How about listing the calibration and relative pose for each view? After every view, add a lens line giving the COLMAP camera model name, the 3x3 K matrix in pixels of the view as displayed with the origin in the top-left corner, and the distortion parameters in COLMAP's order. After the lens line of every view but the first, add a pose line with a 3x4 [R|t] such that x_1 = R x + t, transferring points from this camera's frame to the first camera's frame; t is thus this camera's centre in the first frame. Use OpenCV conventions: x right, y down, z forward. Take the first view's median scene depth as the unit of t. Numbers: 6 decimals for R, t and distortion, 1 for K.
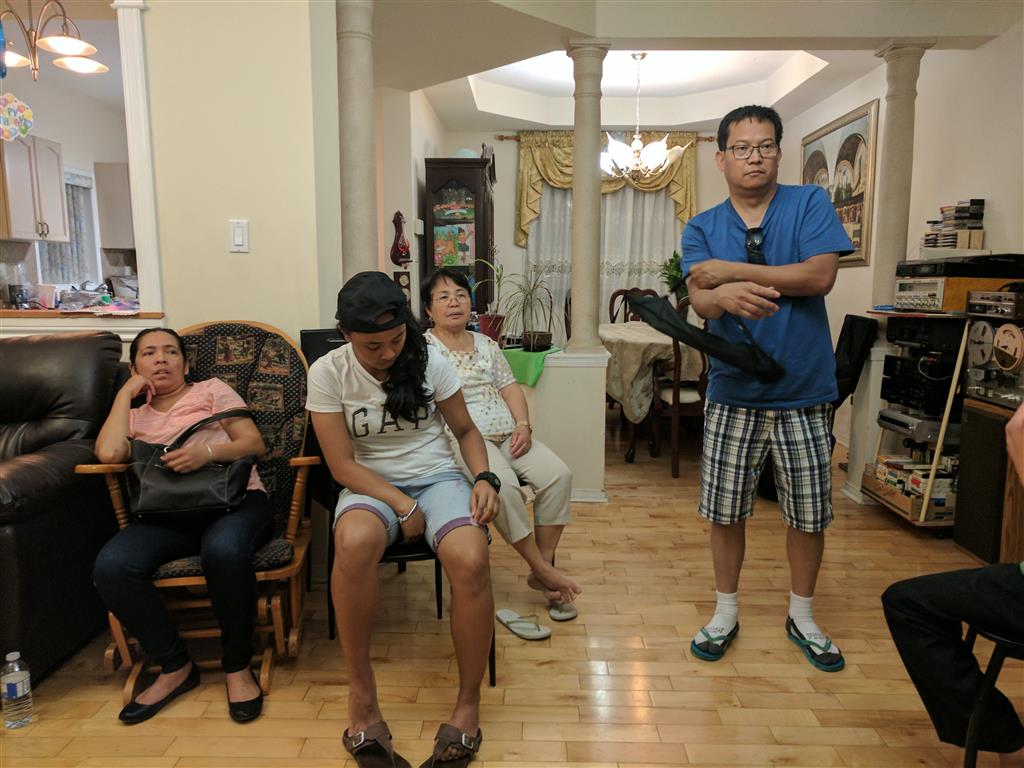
lens RADIAL K [[770.0, 0, 518.5], [0, 770.0, 383.1], [0, 0, 1]] dist [-0.002348, 0.021623]
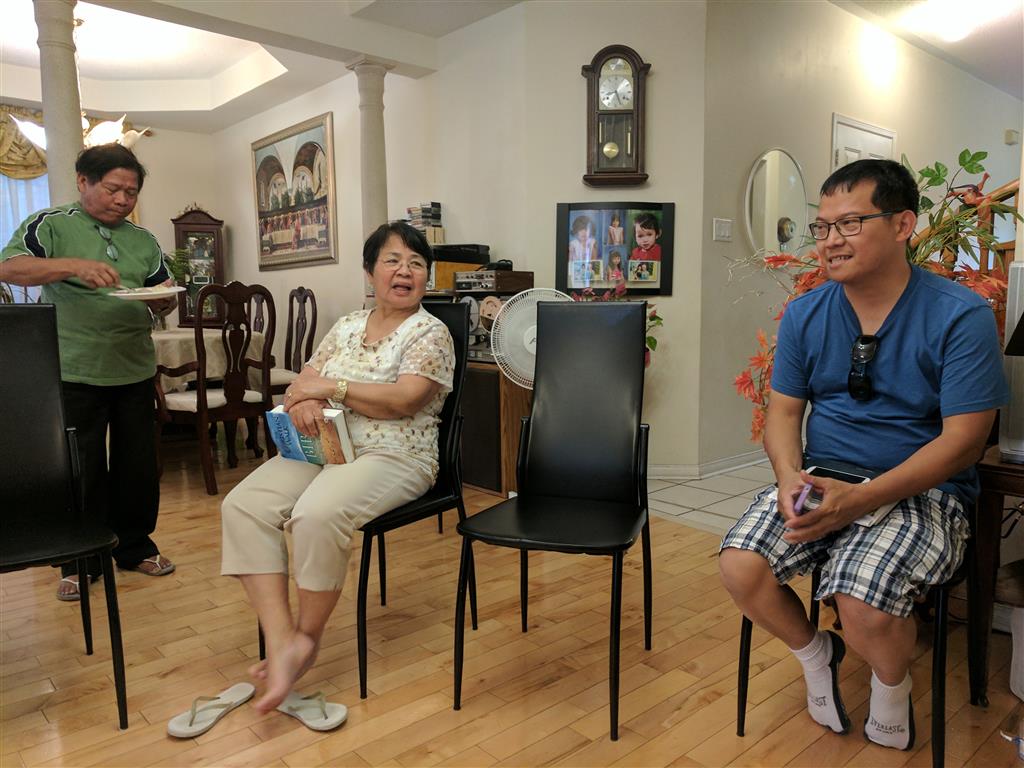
lens RADIAL K [[770.0, 0, 515.2], [0, 770.0, 381.0], [0, 0, 1]] dist [-0.002348, 0.021623]
pose [[0.736739, -0.079746, 0.671458, -0.143035], [0.102524, 0.994714, 0.005646, 0.044769], [-0.668359, 0.064681, 0.741021, 0.045213]]
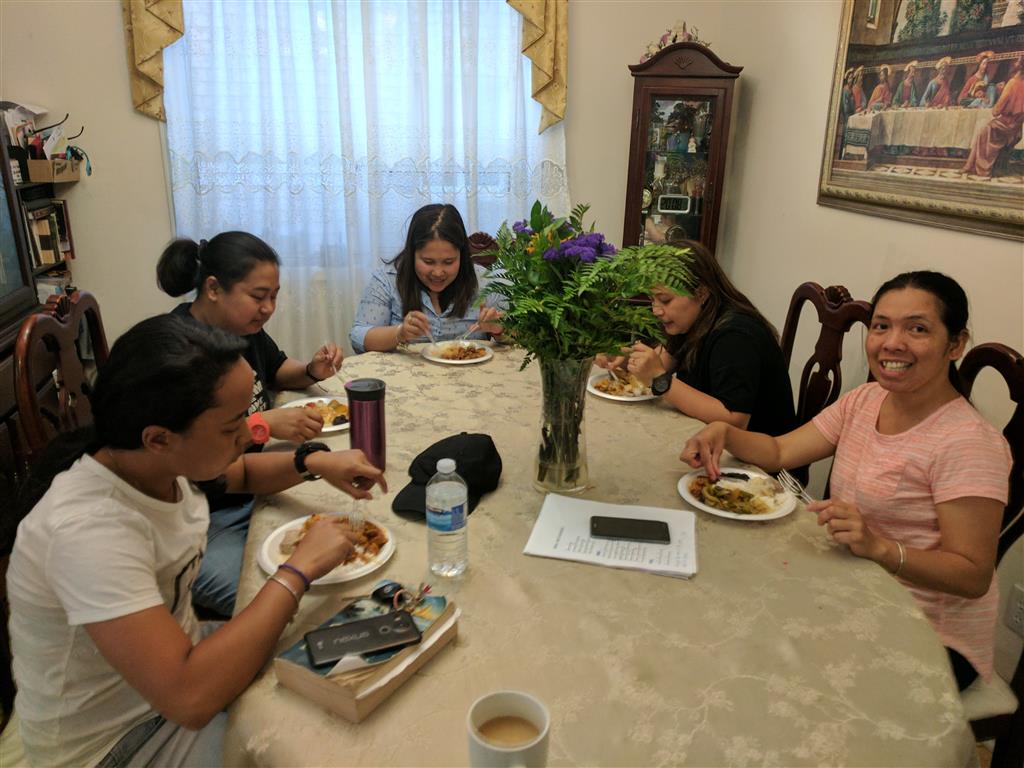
lens RADIAL K [[770.0, 0, 516.7], [0, 770.0, 384.8], [0, 0, 1]] dist [-0.002348, 0.021623]
pose [[0.978873, -0.048452, 0.198648, 0.202276], [0.008043, 0.979891, 0.199370, -0.230341], [-0.204313, -0.193560, 0.959578, 1.050324]]
